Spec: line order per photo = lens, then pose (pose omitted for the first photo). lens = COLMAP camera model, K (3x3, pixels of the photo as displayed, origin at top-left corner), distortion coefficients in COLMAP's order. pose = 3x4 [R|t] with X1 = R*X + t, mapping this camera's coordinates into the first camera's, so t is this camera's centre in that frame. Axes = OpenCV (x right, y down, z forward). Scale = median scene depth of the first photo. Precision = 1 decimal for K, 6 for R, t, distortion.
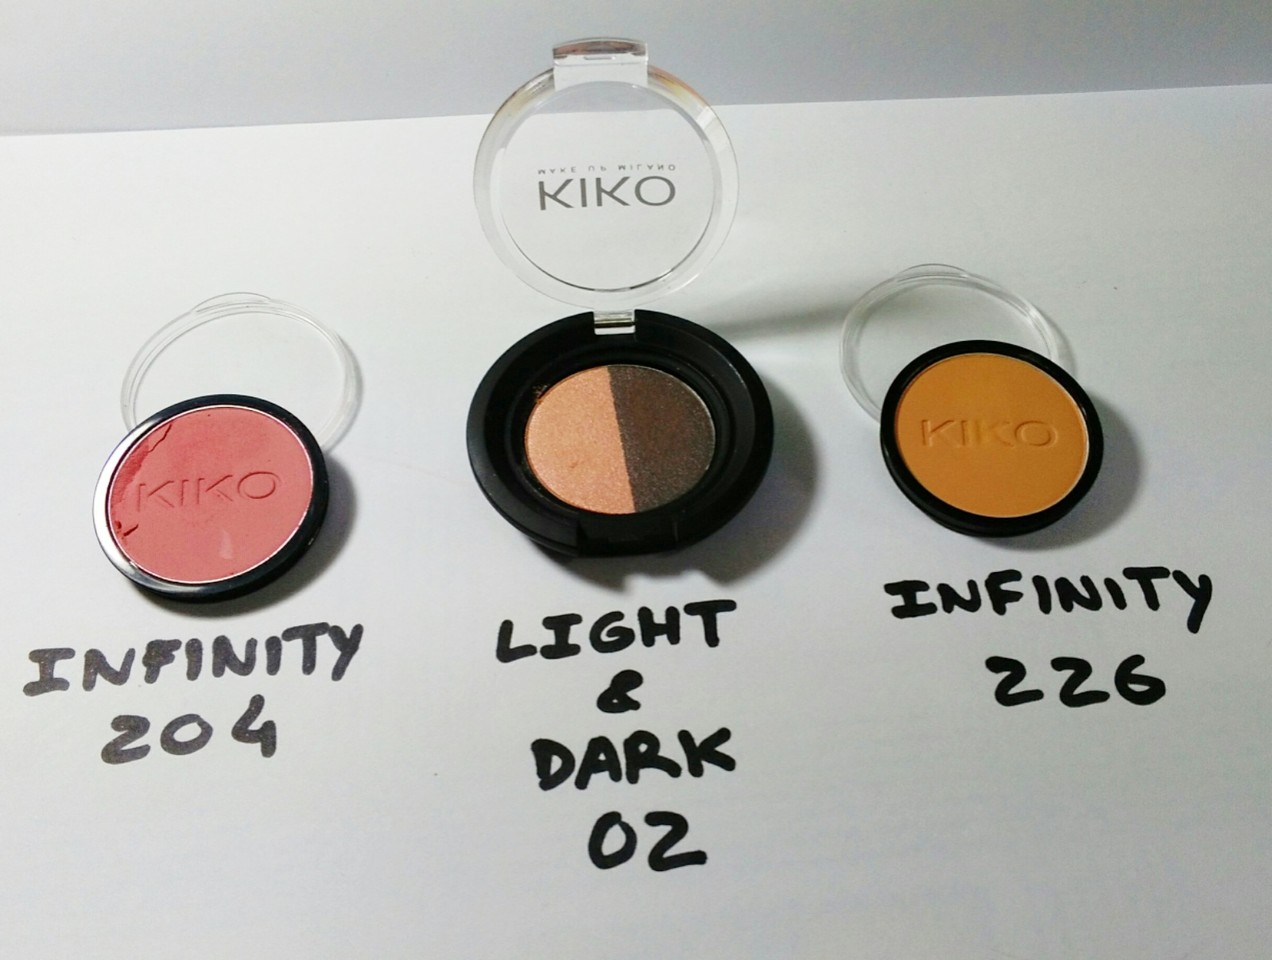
lens RADIAL K [[922.9, 0, 657.1], [0, 922.9, 433.6], [0, 0, 1]] dist [0.016541, 0.001171]
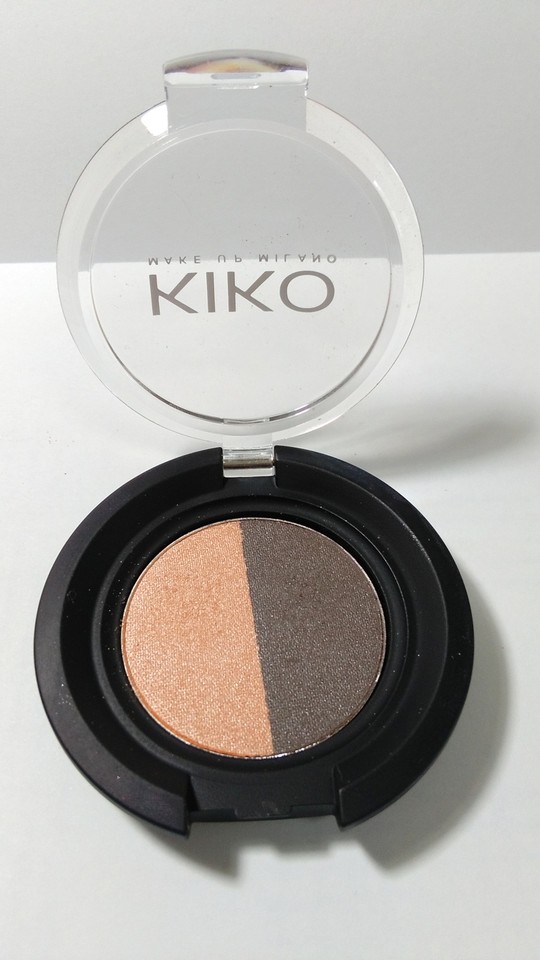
lens RADIAL K [[668.8, 0, 265.9], [0, 668.8, 474.4], [0, 0, 1]] dist [-0.073390, -0.000627]
pose [[0.999681, 0.016639, -0.018975, -0.023063], [-0.017766, 0.997988, -0.060868, -0.084023], [0.017924, 0.061186, 0.997965, 0.481737]]
